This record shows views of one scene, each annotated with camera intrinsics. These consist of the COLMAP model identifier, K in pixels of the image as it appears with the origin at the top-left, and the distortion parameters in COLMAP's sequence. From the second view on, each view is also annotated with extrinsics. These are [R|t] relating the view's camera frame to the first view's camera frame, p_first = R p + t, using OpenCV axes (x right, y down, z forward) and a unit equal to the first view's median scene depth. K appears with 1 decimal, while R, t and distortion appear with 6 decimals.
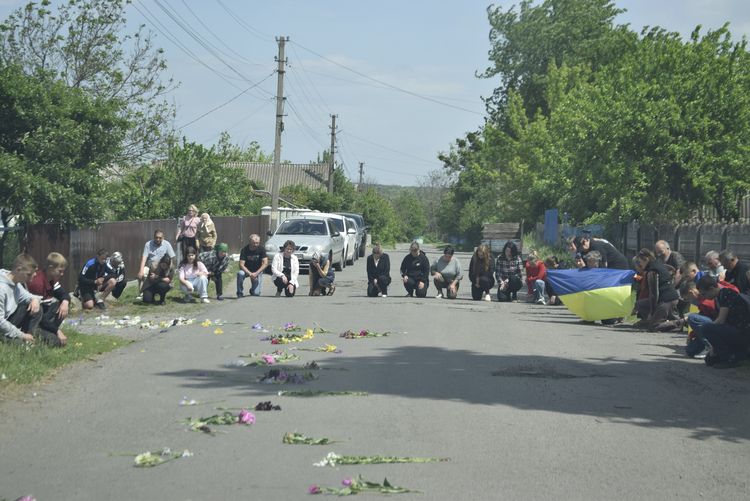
lens RADIAL K [[1765.1, 0, 375.0], [0, 1765.1, 250.5], [0, 0, 1]] dist [0.017707, 0.148105]
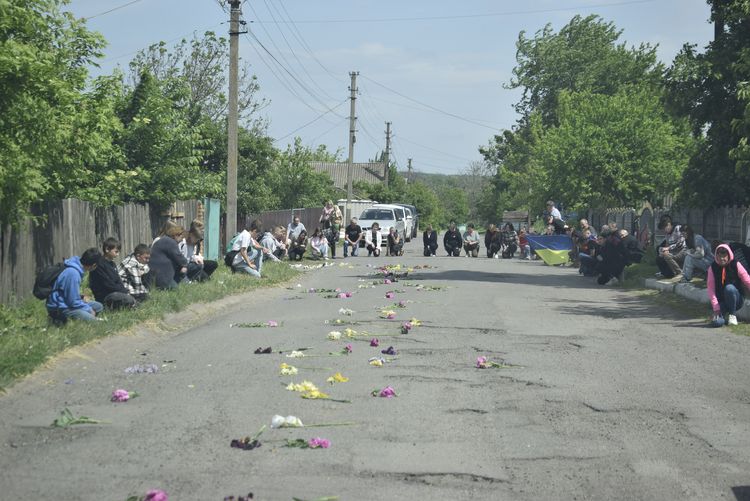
lens RADIAL K [[1765.1, 0, 375.0], [0, 1765.1, 250.5], [0, 0, 1]] dist [0.017707, 0.148105]
pose [[0.999676, -0.004079, -0.025106, -0.008035], [0.004239, 0.999971, 0.006337, 0.009839], [0.025080, -0.006441, 0.999665, -0.632260]]
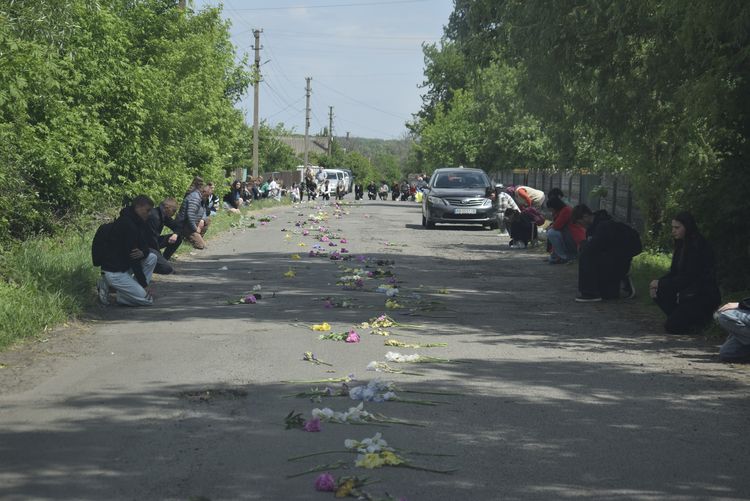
lens RADIAL K [[1765.1, 0, 375.0], [0, 1765.1, 250.5], [0, 0, 1]] dist [0.017707, 0.148105]
pose [[0.999925, -0.008070, 0.009213, 0.000588], [0.007823, 0.999617, 0.026529, 0.031877], [-0.009423, -0.026455, 0.999606, -1.778603]]
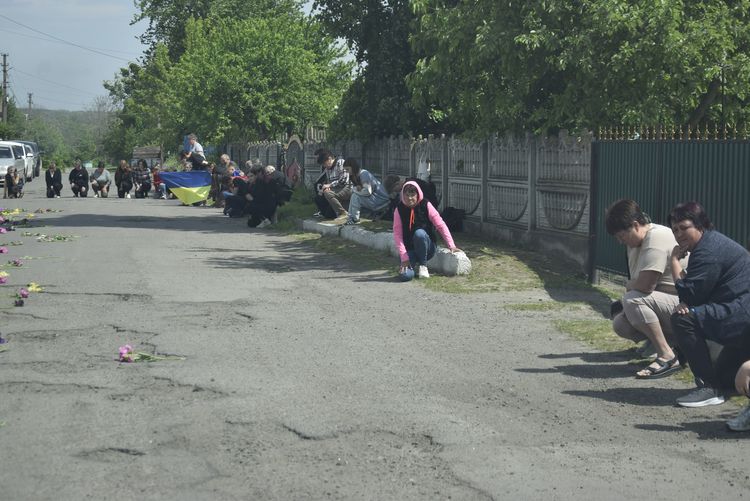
lens RADIAL K [[1754.0, 0, 375.8], [0, 1754.0, 222.2], [0, 0, 1]] dist [0.216194, 0.318878]
pose [[0.982535, -0.029336, 0.183748, -0.006023], [0.024206, 0.999254, 0.030103, 0.008304], [-0.184494, -0.025129, 0.982512, -0.508071]]
